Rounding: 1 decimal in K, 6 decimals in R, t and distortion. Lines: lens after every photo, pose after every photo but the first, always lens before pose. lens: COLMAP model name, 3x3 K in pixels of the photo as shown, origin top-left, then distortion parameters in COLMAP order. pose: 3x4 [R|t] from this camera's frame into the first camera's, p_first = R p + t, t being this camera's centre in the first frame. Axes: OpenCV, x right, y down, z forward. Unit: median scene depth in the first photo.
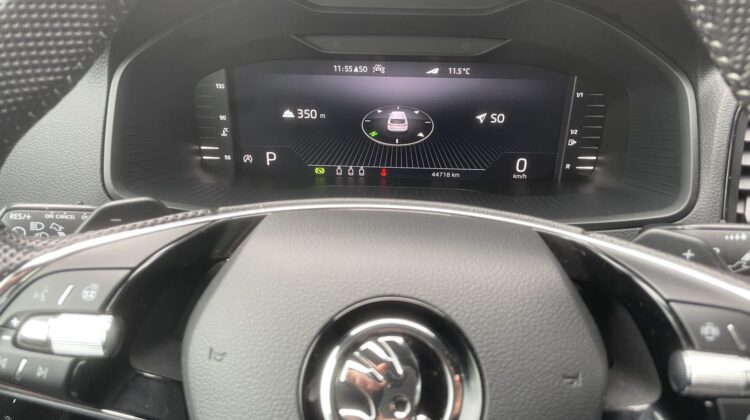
lens RADIAL K [[570.5, 0, 375.0], [0, 570.5, 210.0], [0, 0, 1]] dist [0.062933, -0.110446]
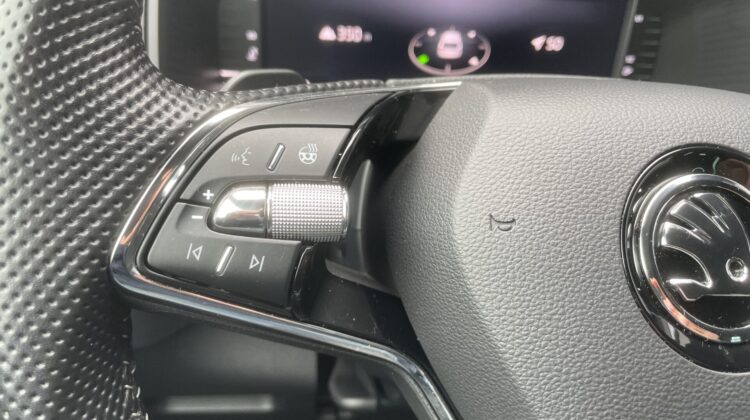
lens RADIAL K [[586.2, 0, 375.0], [0, 586.2, 210.0], [0, 0, 1]] dist [0.062446, -0.117670]
pose [[0.977522, -0.032354, 0.208338, -0.473629], [0.035478, 0.999307, -0.011279, 0.186926], [-0.207828, 0.018417, 0.977992, 0.215002]]
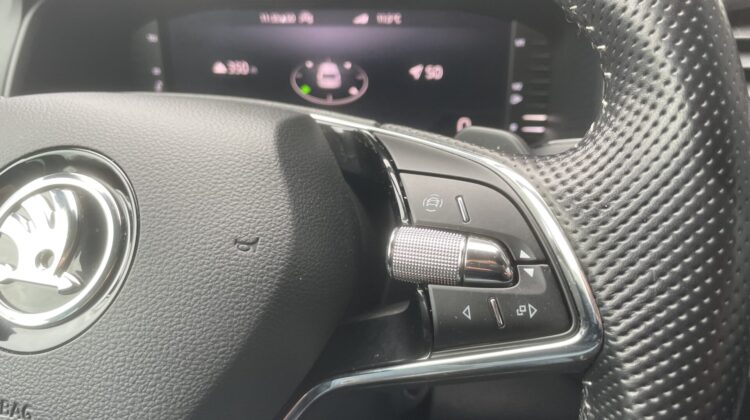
lens RADIAL K [[586.2, 0, 375.0], [0, 586.2, 210.0], [0, 0, 1]] dist [0.062446, -0.117670]
pose [[0.982192, 0.045691, -0.182240, 0.512145], [-0.060512, 0.995223, -0.076609, 0.225517], [0.177870, 0.086273, 0.980265, 0.154220]]
